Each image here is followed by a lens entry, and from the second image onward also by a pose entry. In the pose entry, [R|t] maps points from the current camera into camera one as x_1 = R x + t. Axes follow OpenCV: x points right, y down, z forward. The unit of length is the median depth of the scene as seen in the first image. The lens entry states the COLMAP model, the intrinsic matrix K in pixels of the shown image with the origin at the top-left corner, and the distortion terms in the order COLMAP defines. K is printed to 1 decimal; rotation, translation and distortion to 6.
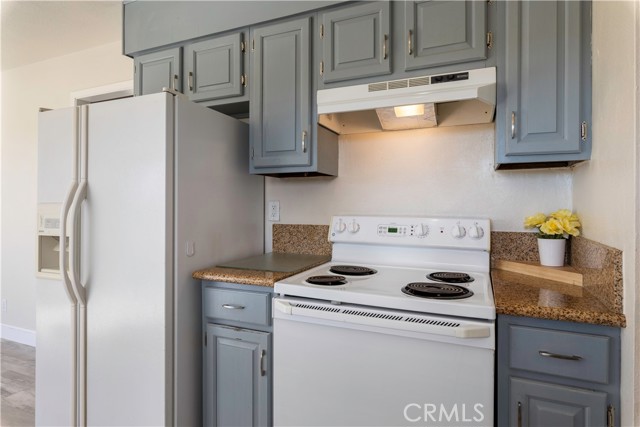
lens RADIAL K [[365.1, 0, 323.7], [0, 365.1, 207.6], [0, 0, 1]] dist [0.000167, -0.001598]
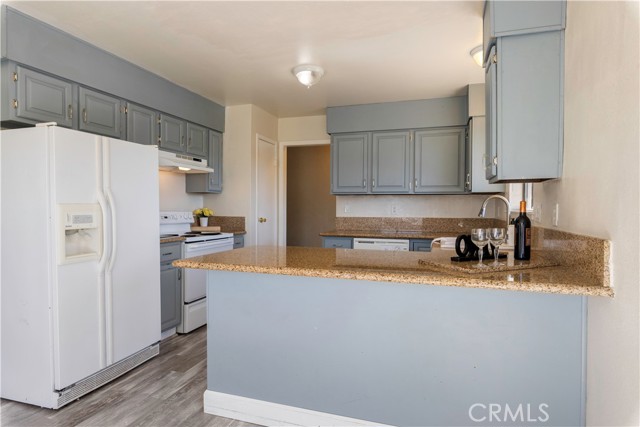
lens RADIAL K [[365.1, 0, 323.7], [0, 365.1, 207.6], [0, 0, 1]] dist [0.000167, -0.001598]
pose [[-0.092424, -0.001499, 0.995719, -2.168073], [-0.002295, 0.999997, 0.001293, -0.001960], [-0.995717, -0.002166, -0.092427, 0.267839]]
